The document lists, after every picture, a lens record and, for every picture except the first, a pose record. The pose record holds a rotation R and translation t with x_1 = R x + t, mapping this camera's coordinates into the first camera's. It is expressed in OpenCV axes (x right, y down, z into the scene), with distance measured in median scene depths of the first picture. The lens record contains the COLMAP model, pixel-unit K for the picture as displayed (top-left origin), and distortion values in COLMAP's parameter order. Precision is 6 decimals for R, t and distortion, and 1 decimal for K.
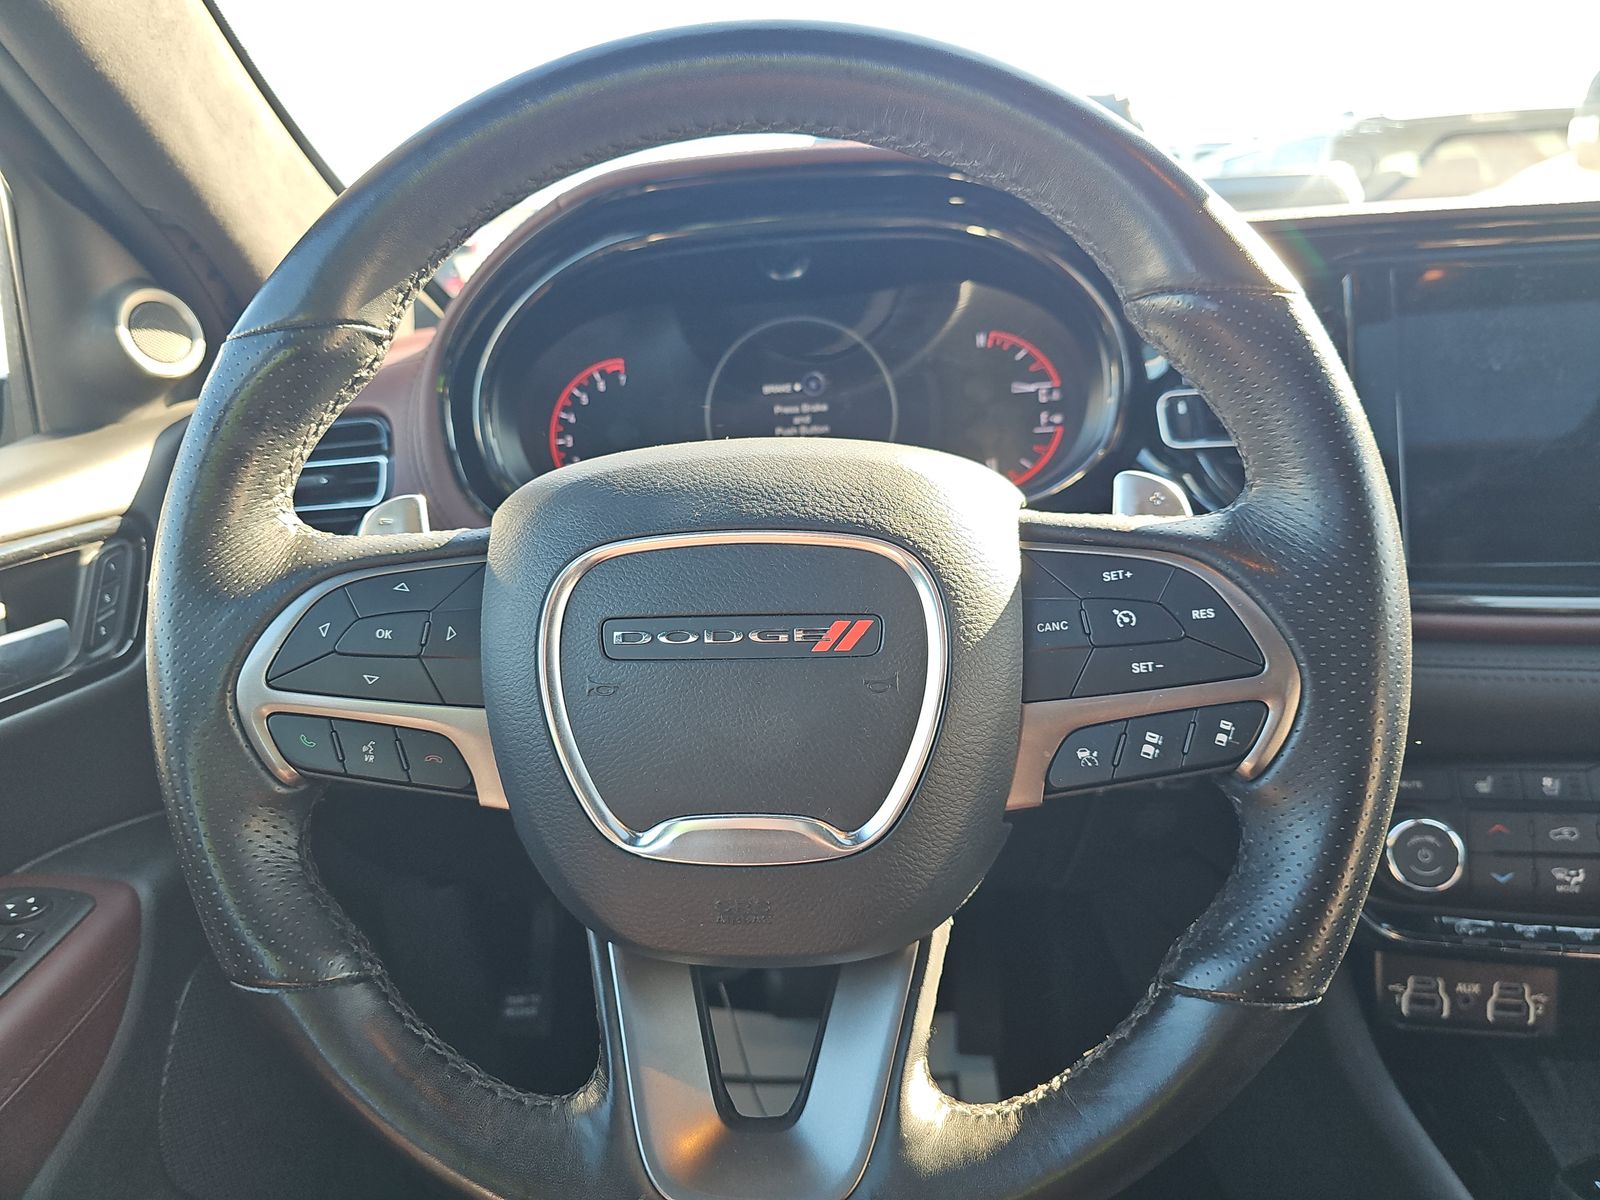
lens RADIAL K [[1183.2, 0, 800.0], [0, 1183.2, 600.0], [0, 0, 1]] dist [-0.005924, -0.004145]
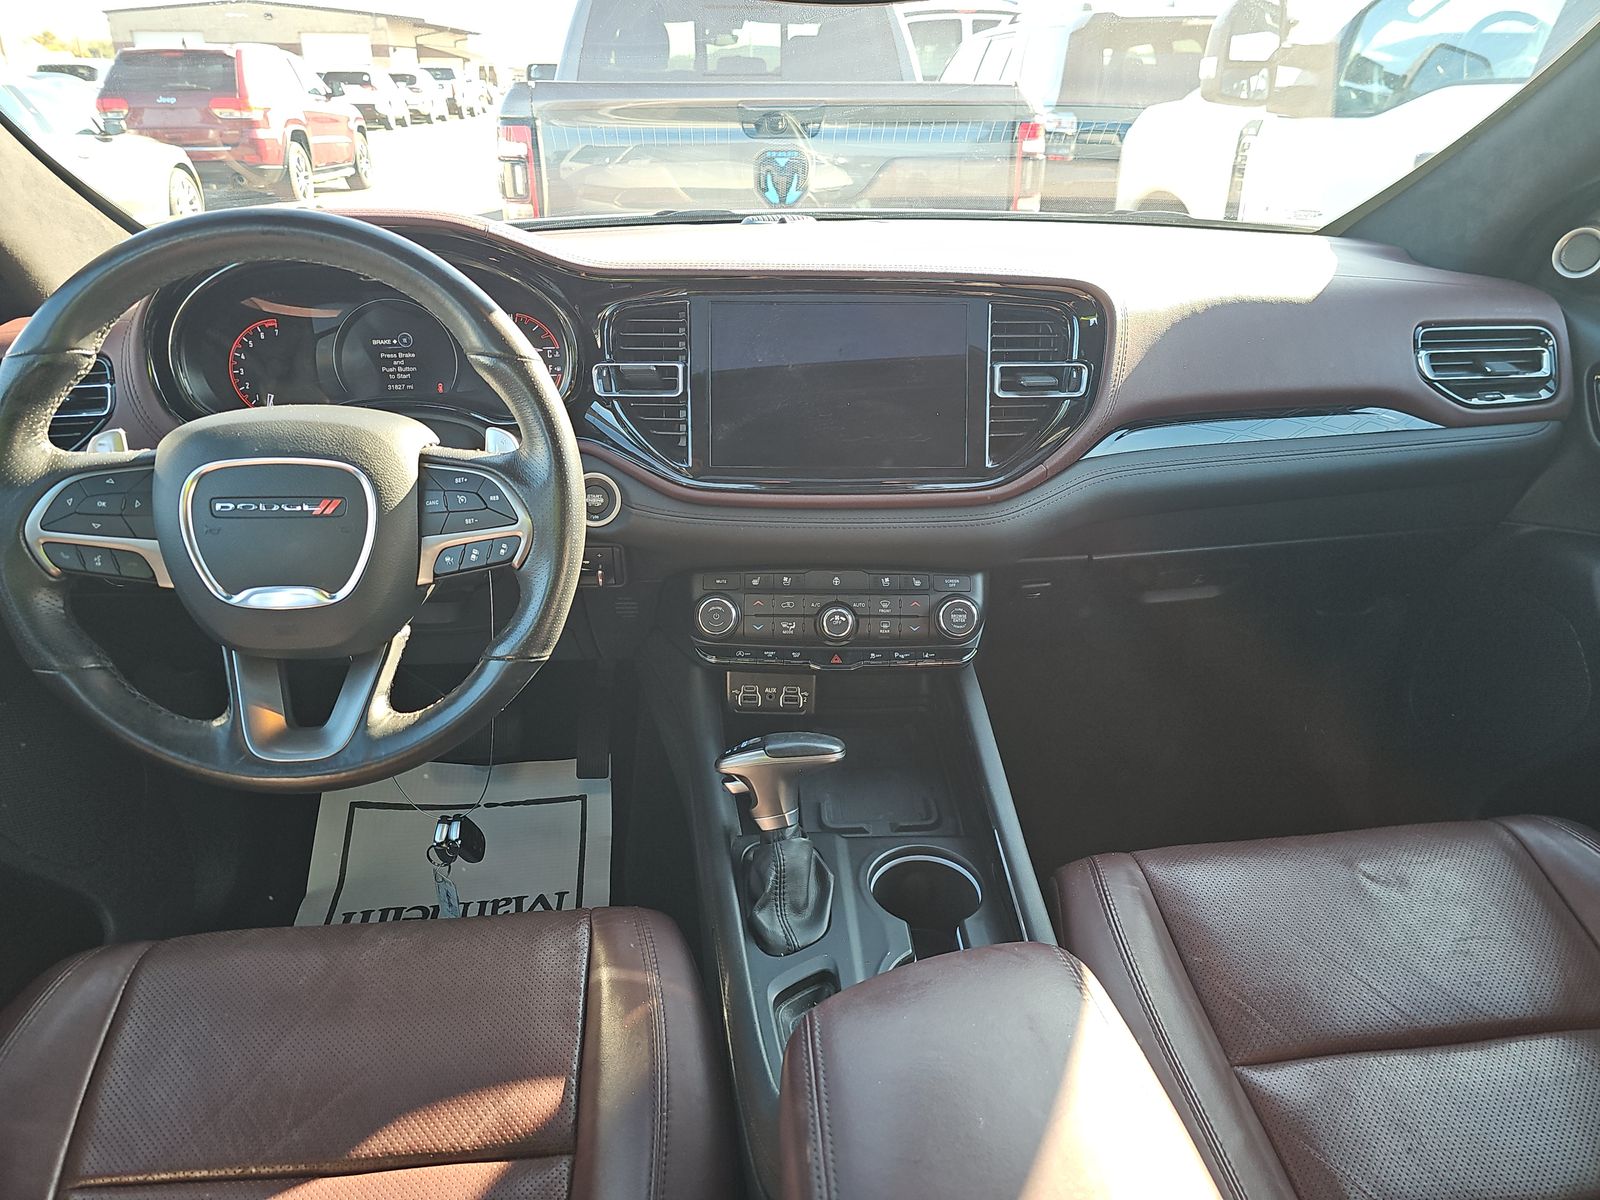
lens RADIAL K [[1069.0, 0, 800.0], [0, 1069.0, 600.0], [0, 0, 1]] dist [0.037700, -0.057365]
pose [[0.980455, -0.012954, 0.196315, 0.469652], [-0.014287, 0.990507, 0.136716, -0.078532], [-0.196223, -0.136849, 0.970963, -1.078193]]
